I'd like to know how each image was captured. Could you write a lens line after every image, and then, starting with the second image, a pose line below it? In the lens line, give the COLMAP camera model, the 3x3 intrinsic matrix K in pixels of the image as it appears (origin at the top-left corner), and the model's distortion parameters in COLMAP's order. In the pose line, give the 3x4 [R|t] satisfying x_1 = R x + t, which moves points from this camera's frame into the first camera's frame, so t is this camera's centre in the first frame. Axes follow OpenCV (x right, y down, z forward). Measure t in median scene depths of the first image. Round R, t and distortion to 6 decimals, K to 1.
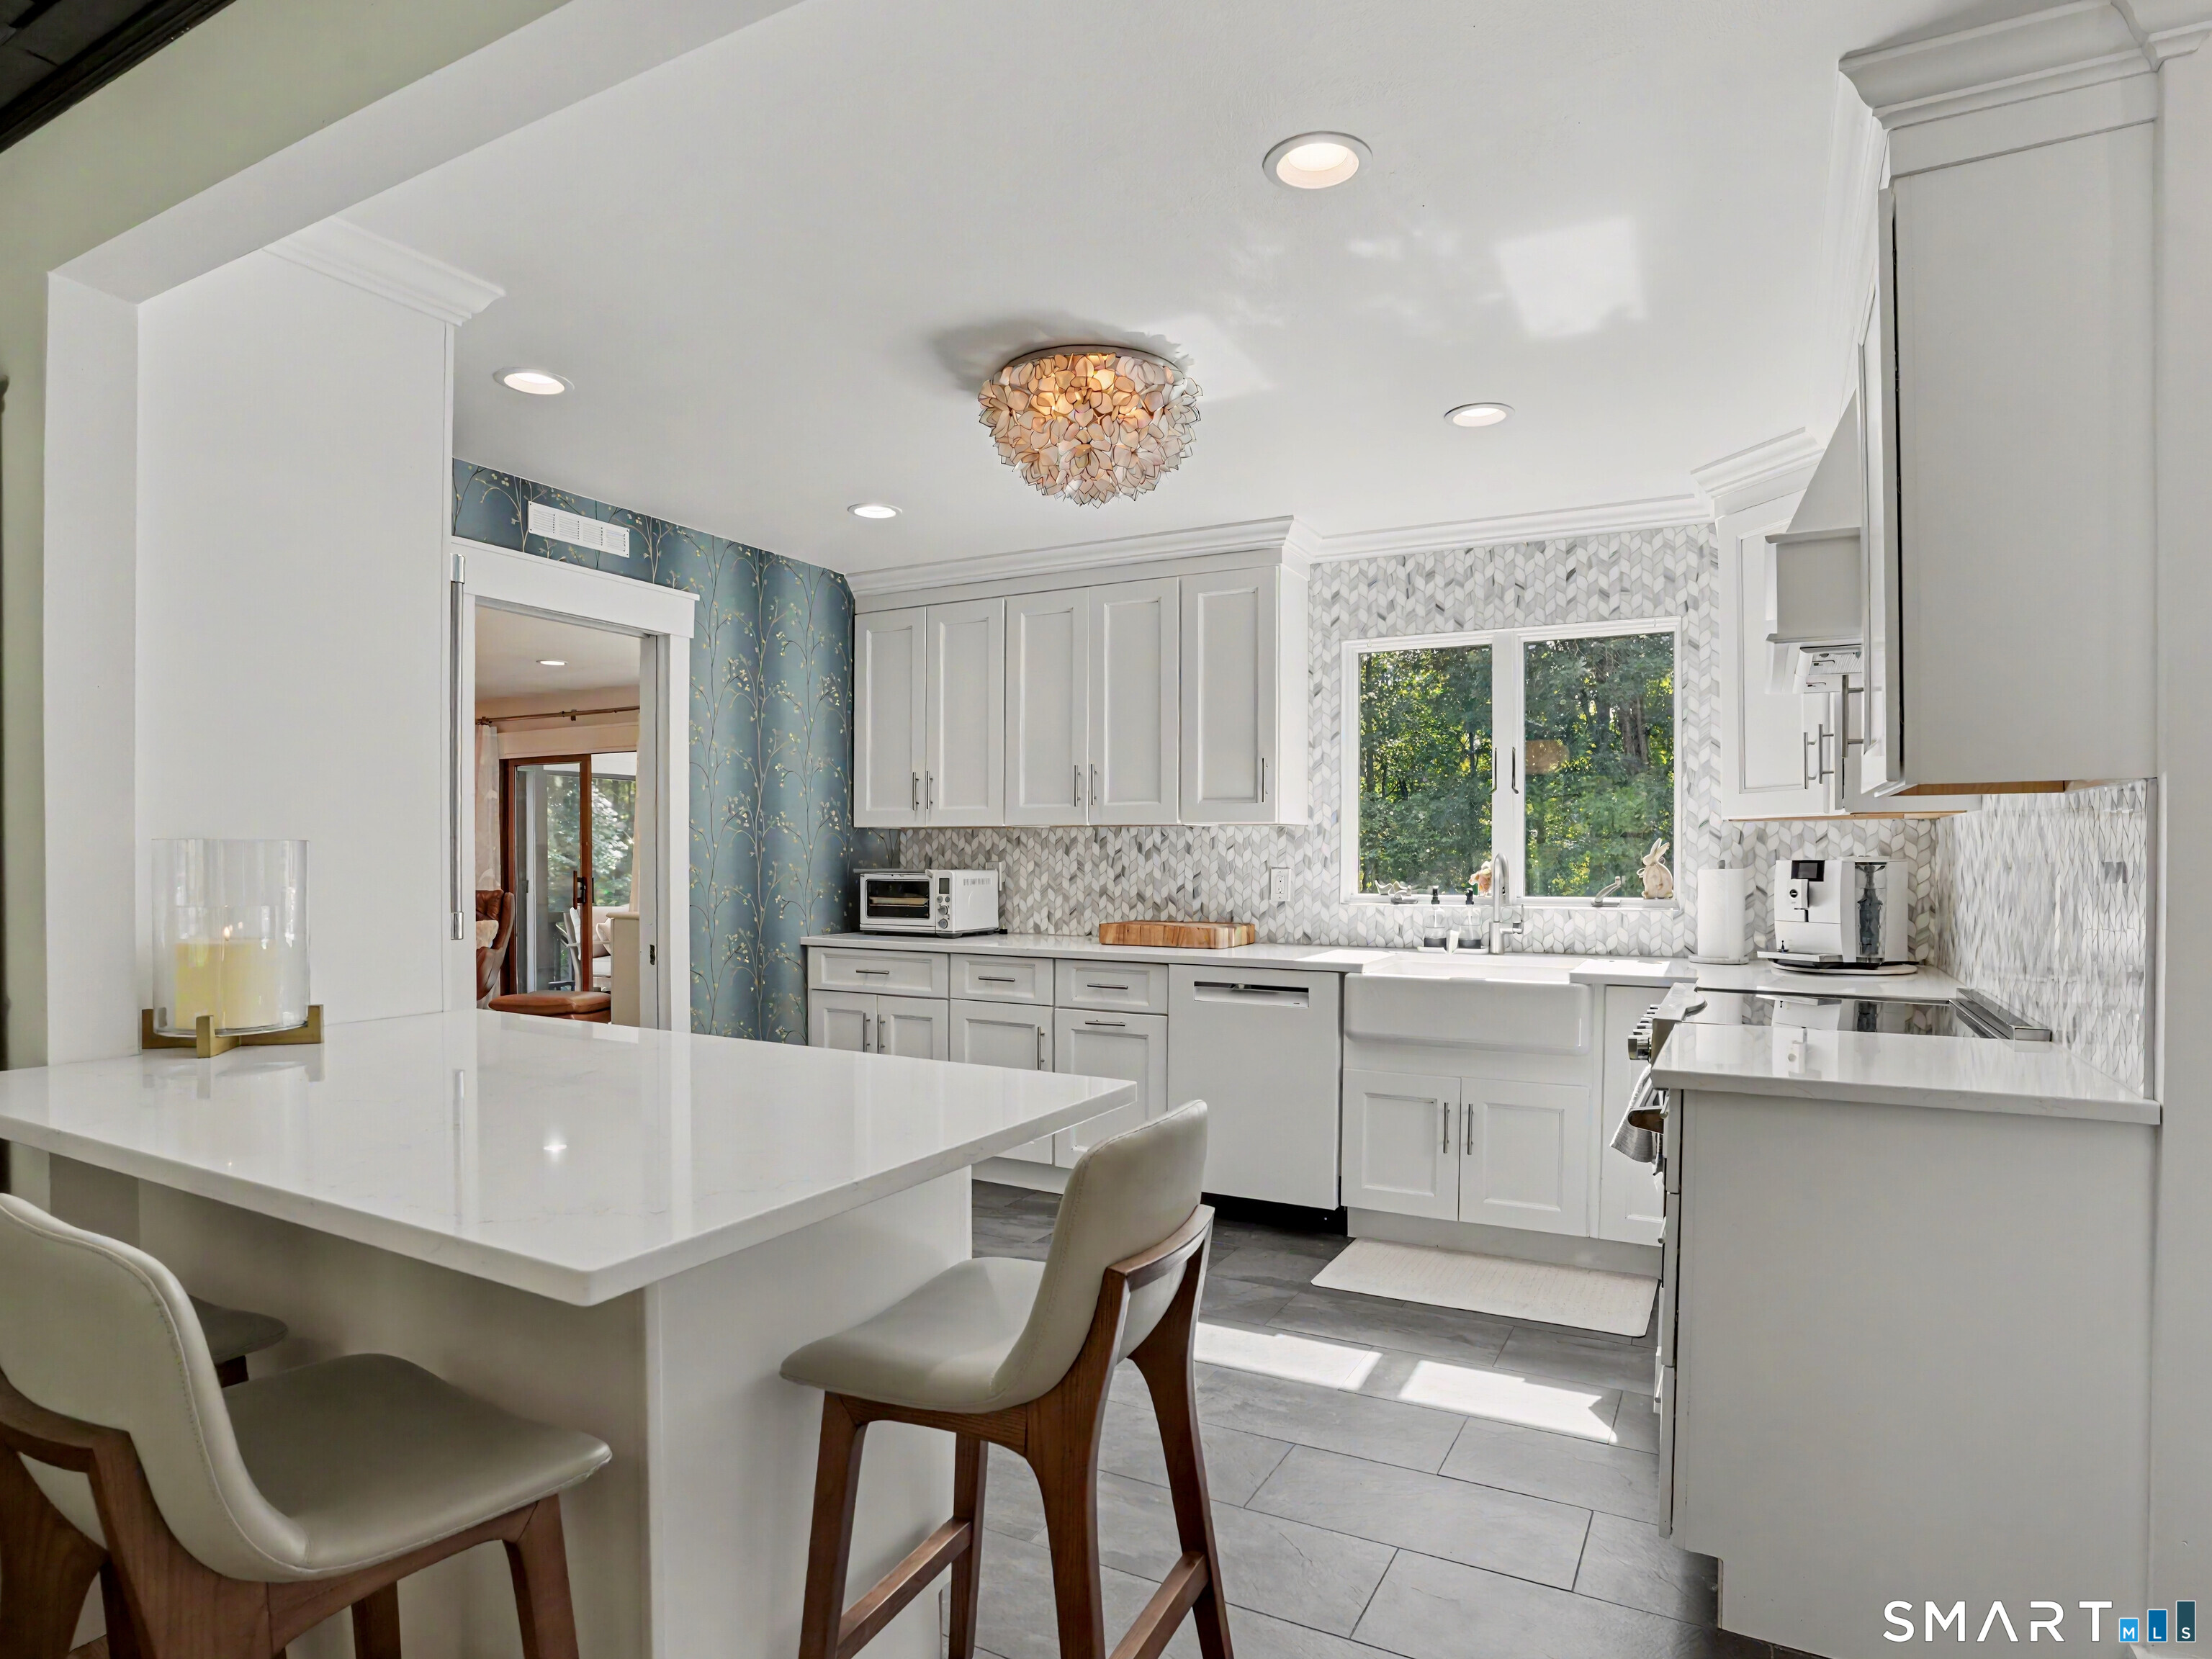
lens RADIAL K [[1234.2, 0, 1109.2], [0, 1234.2, 872.0], [0, 0, 1]] dist [-0.071250, 0.024429]
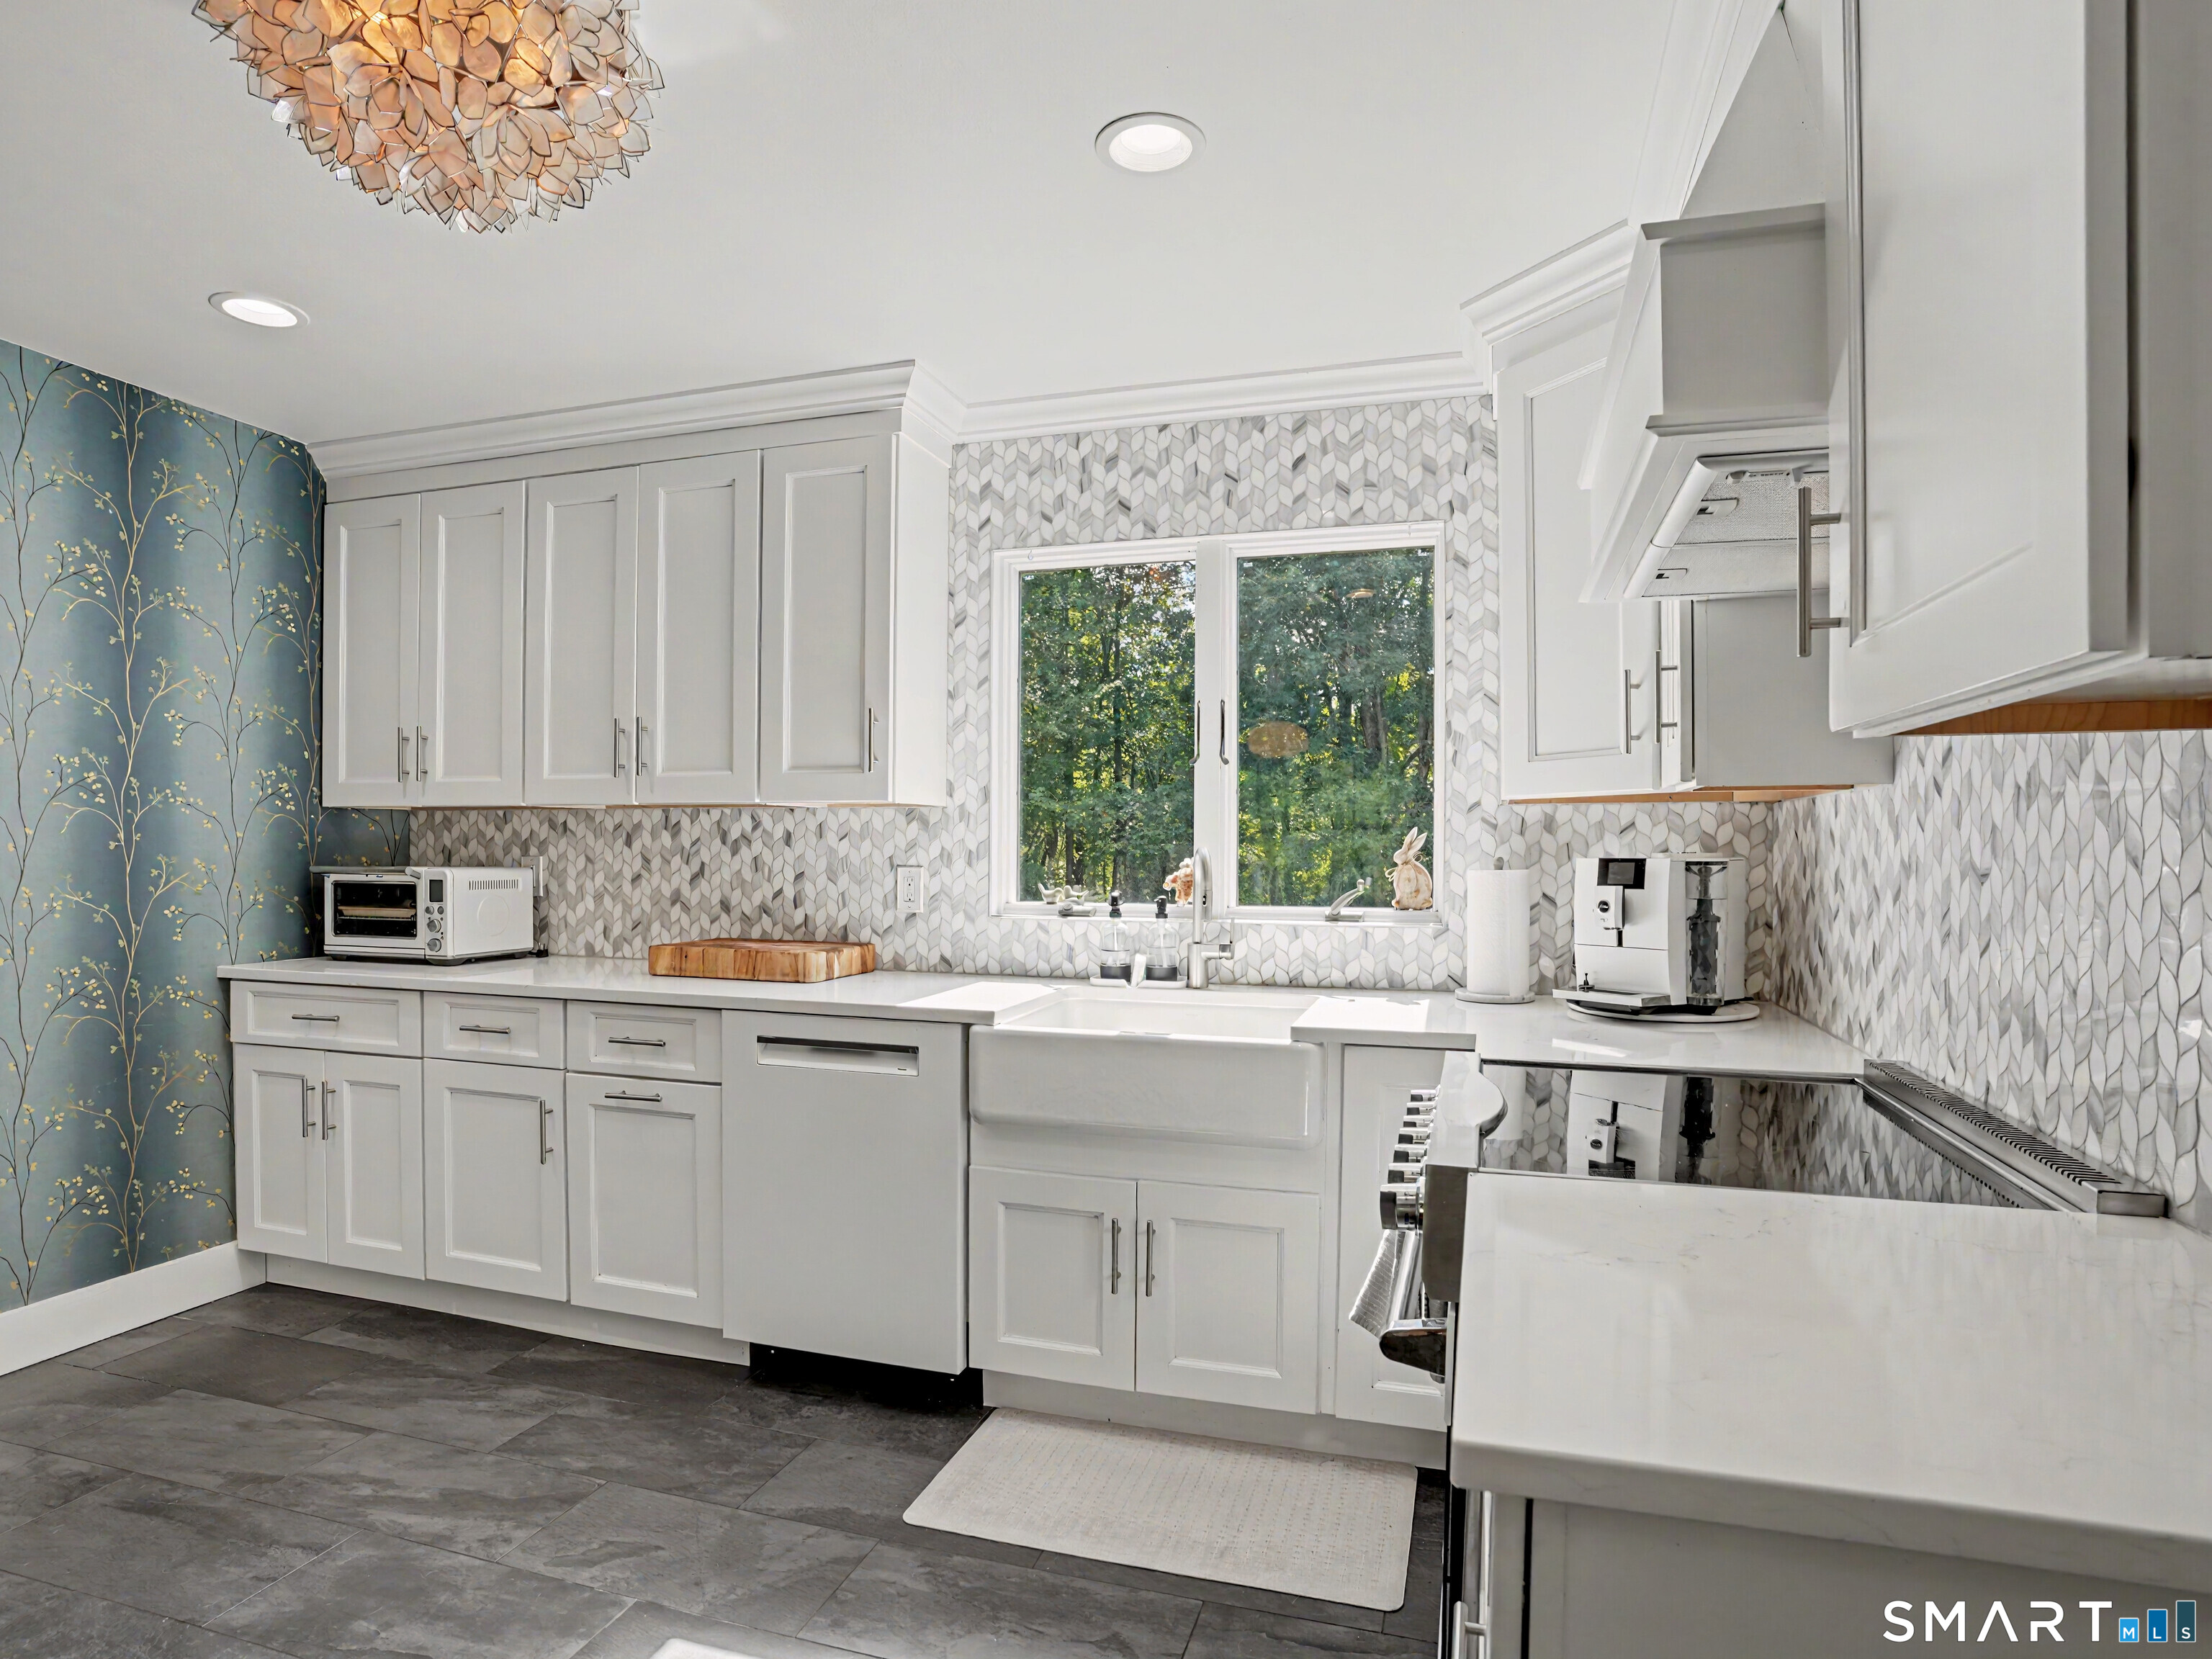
lens RADIAL K [[1234.2, 0, 1101.0], [0, 1234.2, 861.8], [0, 0, 1]] dist [-0.071250, 0.024429]
pose [[0.982202, 0.001315, 0.187825, 0.119708], [-0.001065, 0.999998, -0.001431, -0.005158], [-0.187827, 0.001205, 0.982201, 0.289724]]
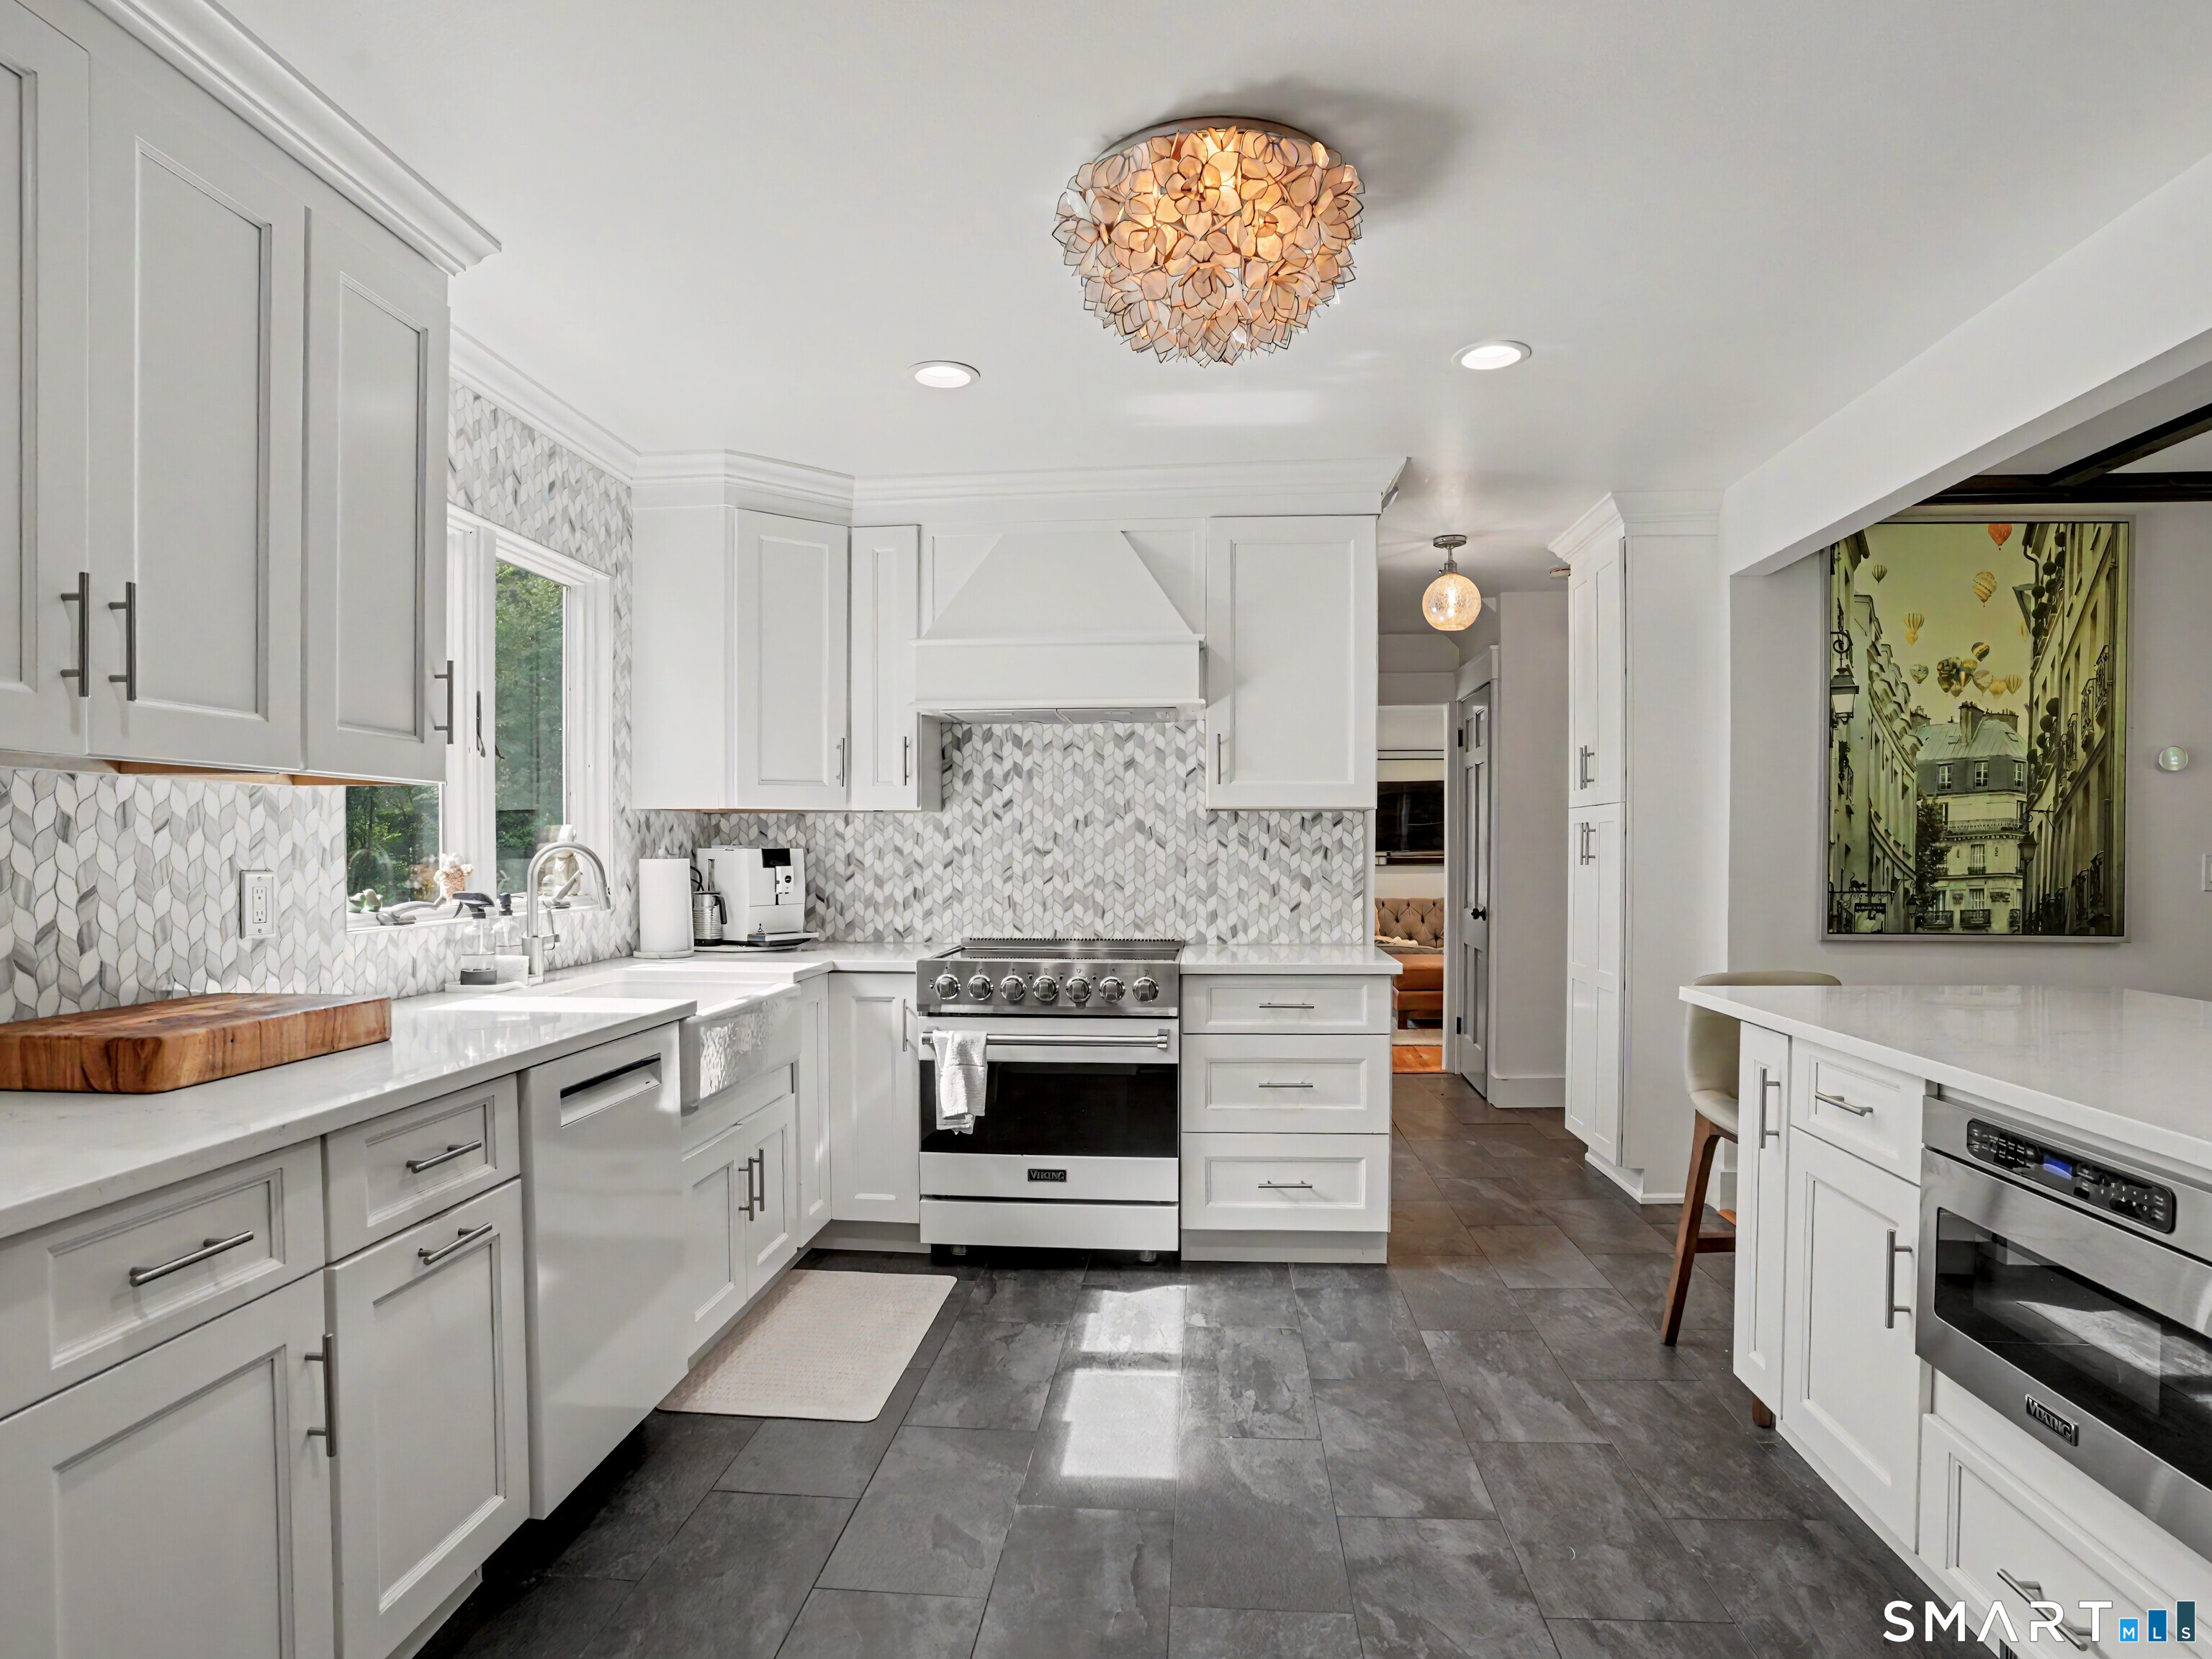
lens RADIAL K [[1234.2, 0, 1081.2], [0, 1234.2, 862.7], [0, 0, 1]] dist [-0.071250, 0.024429]
pose [[-0.384271, -0.013413, 0.923123, -0.448160], [0.013378, 0.999709, 0.020095, -0.012276], [-0.923123, 0.020072, -0.383980, 0.930525]]
